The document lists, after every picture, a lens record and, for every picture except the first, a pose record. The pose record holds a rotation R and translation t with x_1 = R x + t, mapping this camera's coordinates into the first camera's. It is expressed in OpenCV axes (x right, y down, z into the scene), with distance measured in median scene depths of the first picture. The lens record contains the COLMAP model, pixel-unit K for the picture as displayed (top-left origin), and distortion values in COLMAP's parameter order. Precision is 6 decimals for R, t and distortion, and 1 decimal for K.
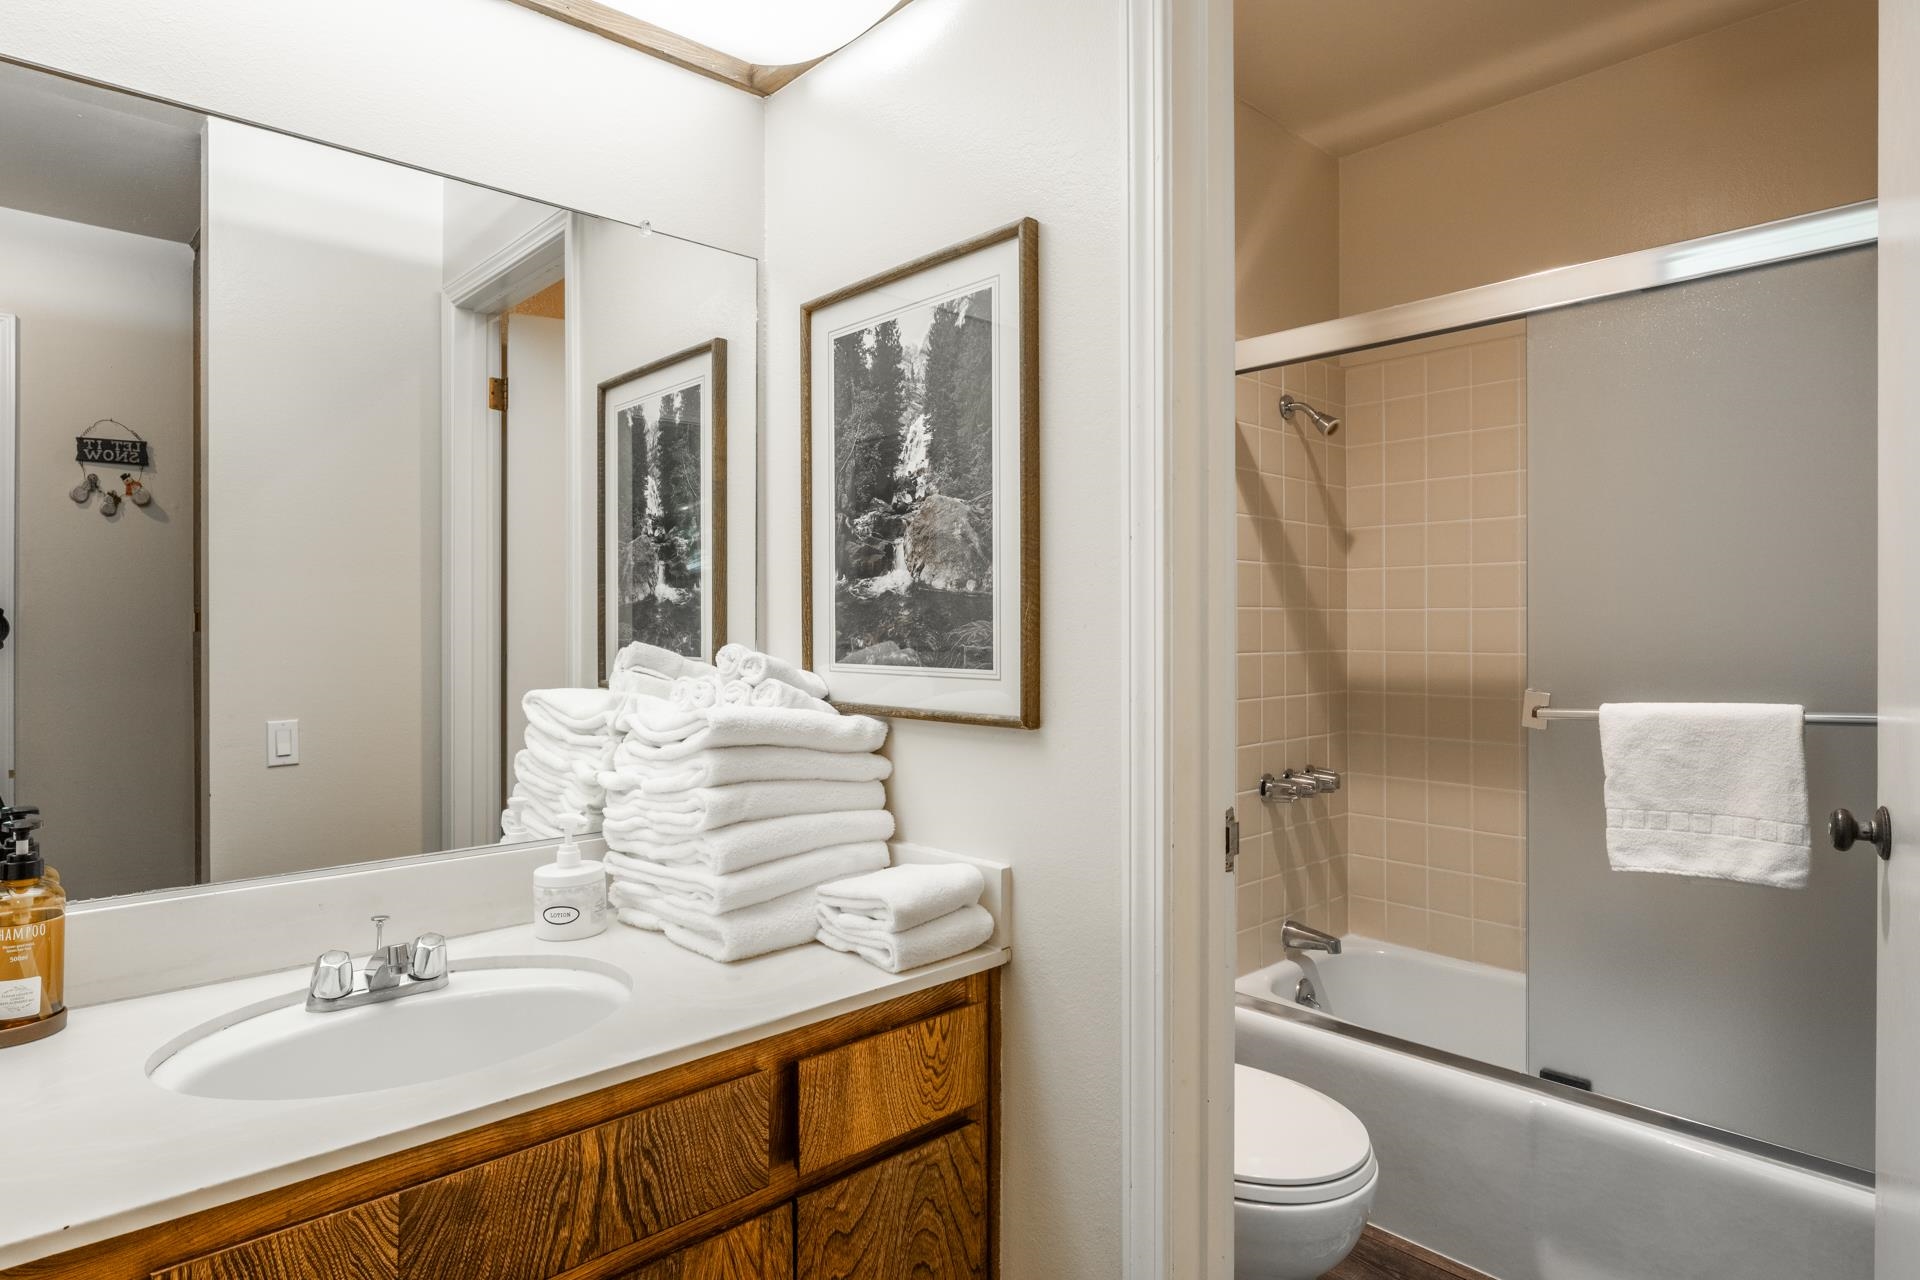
lens RADIAL K [[1079.4, 0, 960.8], [0, 1079.4, 631.7], [0, 0, 1]] dist [-0.001008, -0.002130]
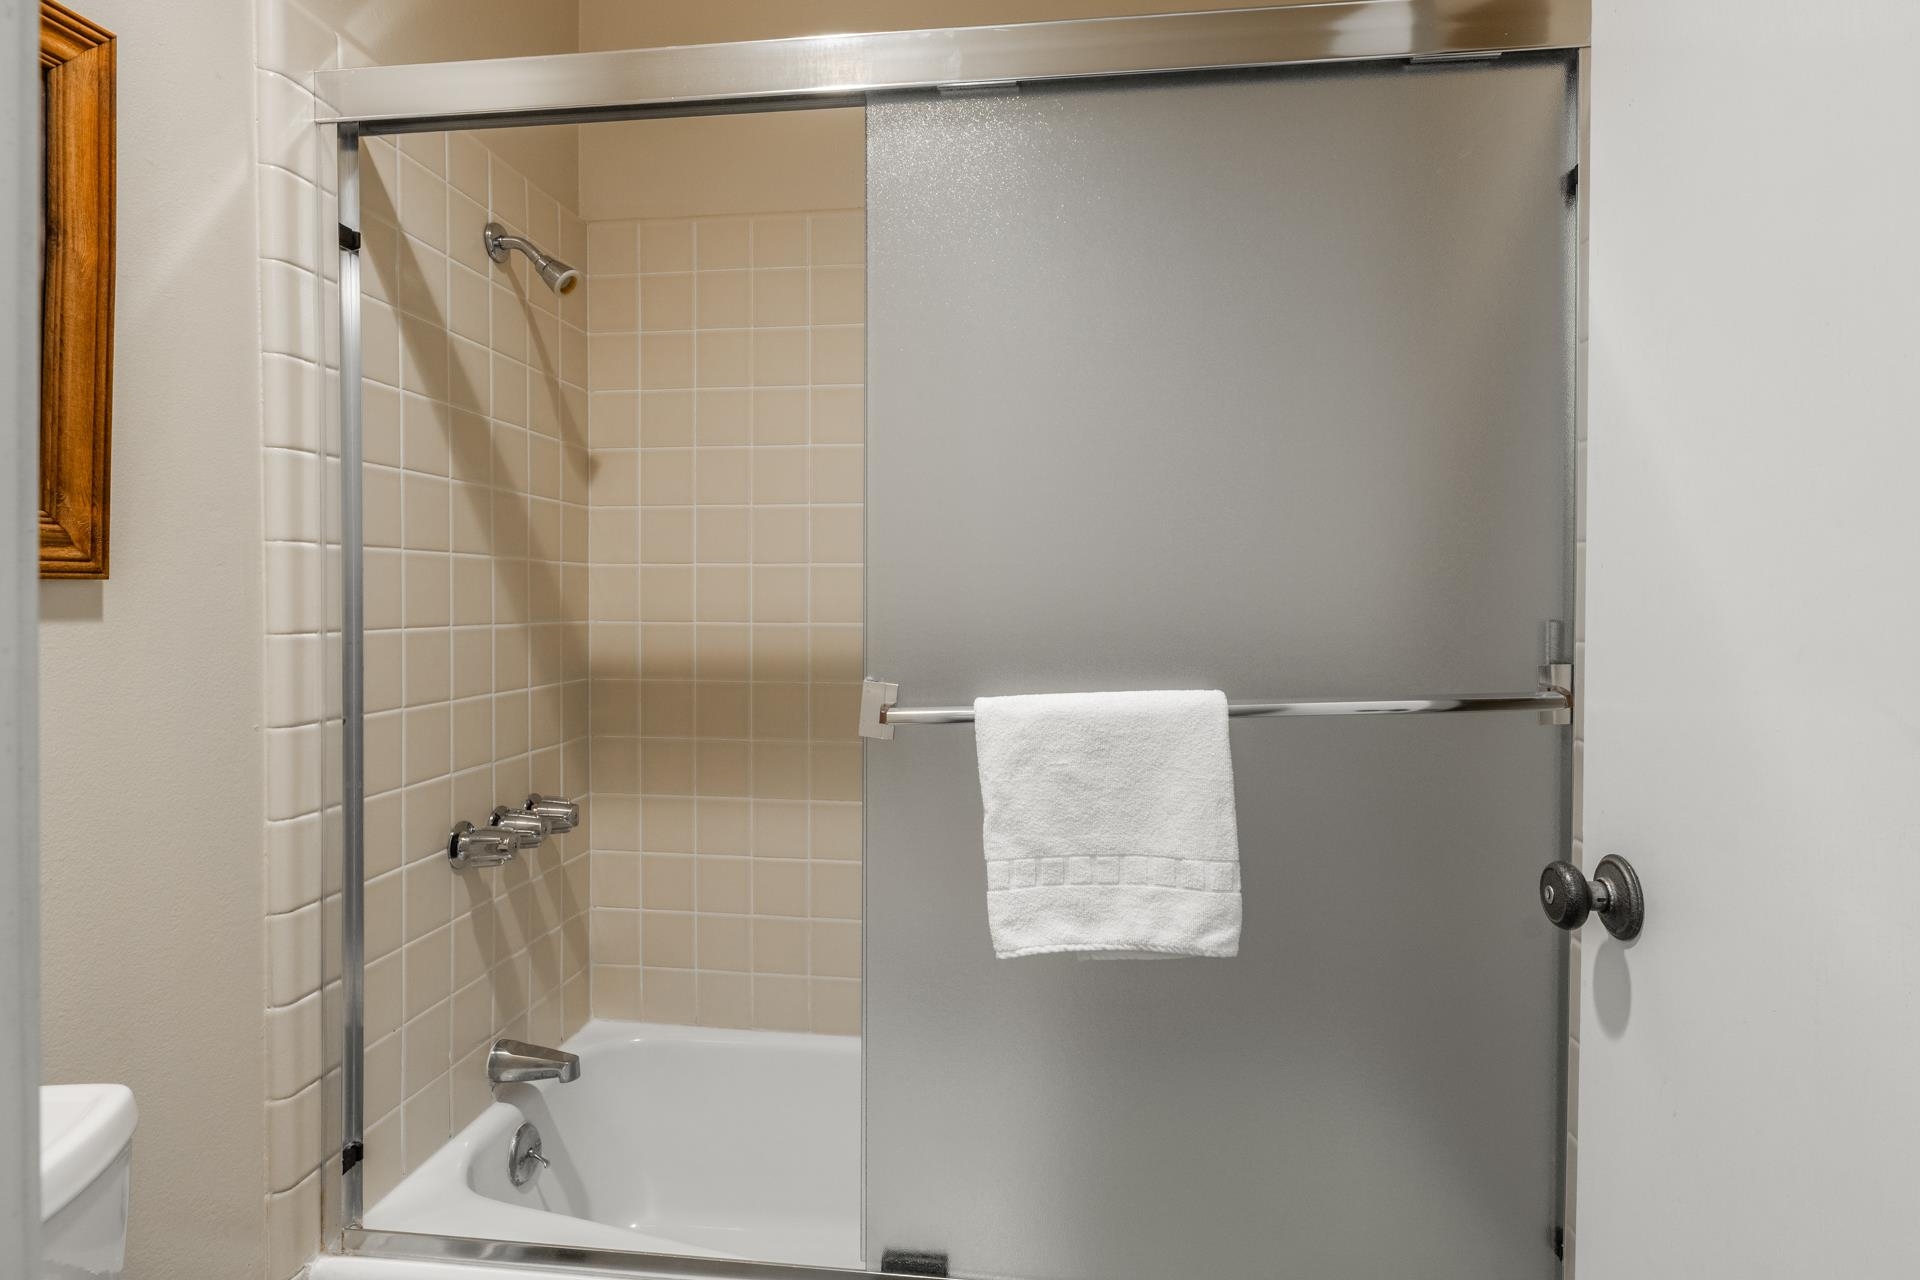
lens RADIAL K [[1018.7, 0, 915.3], [0, 1018.7, 598.9], [0, 0, 1]] dist [-0.000073, -0.003382]
pose [[0.793047, 0.003042, 0.609153, 0.132228], [0.000966, 0.999980, -0.006251, 0.007387], [-0.609159, 0.005545, 0.793028, 0.371855]]
